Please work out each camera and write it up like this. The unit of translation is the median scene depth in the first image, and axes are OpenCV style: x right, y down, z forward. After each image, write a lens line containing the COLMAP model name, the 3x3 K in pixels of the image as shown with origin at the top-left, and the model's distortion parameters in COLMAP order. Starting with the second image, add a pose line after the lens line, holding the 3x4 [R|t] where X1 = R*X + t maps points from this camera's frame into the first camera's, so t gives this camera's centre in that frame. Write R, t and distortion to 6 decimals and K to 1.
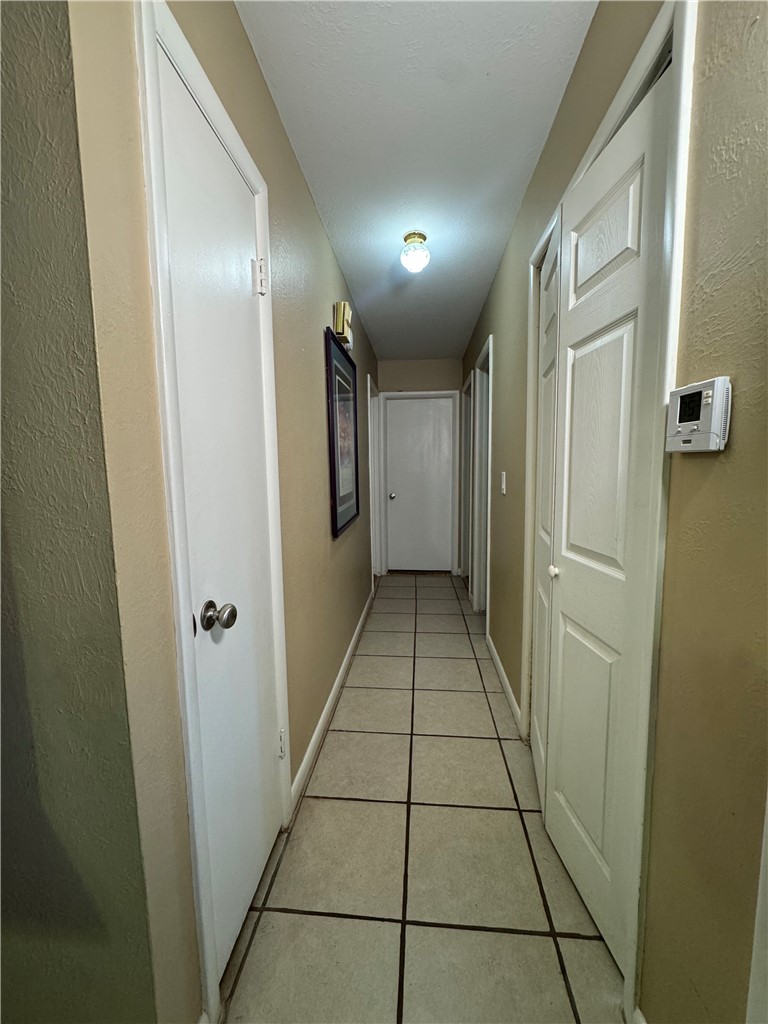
lens RADIAL K [[409.2, 0, 389.0], [0, 409.2, 514.5], [0, 0, 1]] dist [-0.003750, 0.000155]
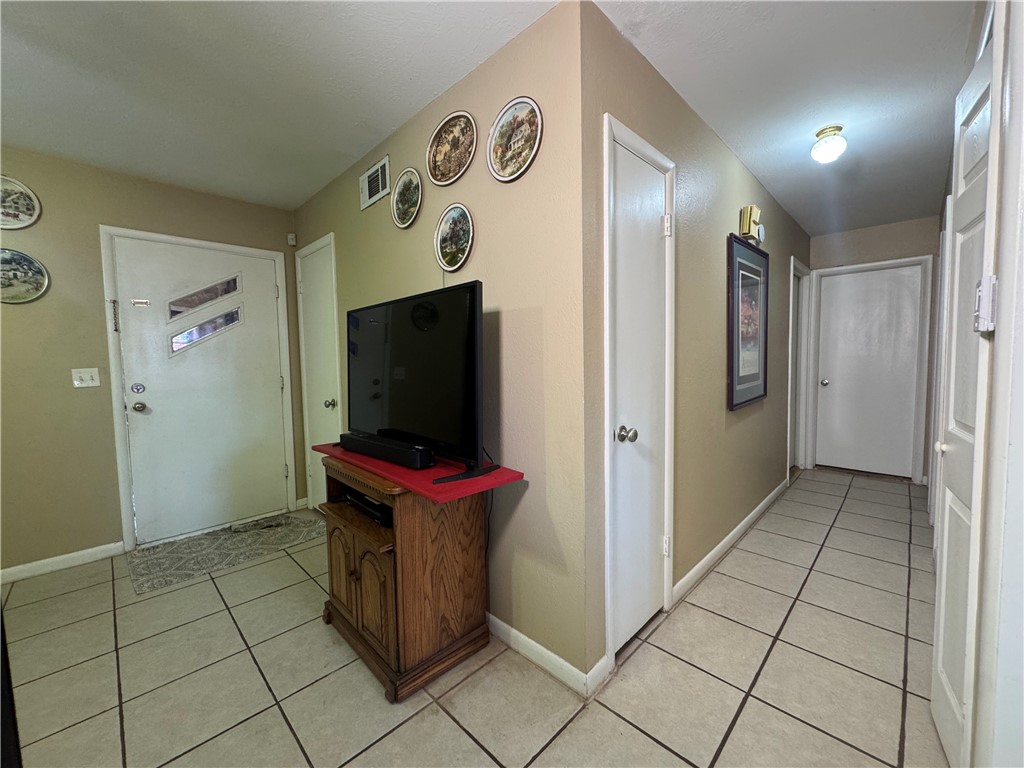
lens RADIAL K [[409.2, 0, 514.2], [0, 409.2, 381.2], [0, 0, 1]] dist [-0.003750, 0.000155]
pose [[0.765986, 0.033375, -0.641991, 0.128785], [-0.064212, 0.997629, -0.024750, 0.038040], [0.639643, 0.060182, 0.766313, -0.260372]]
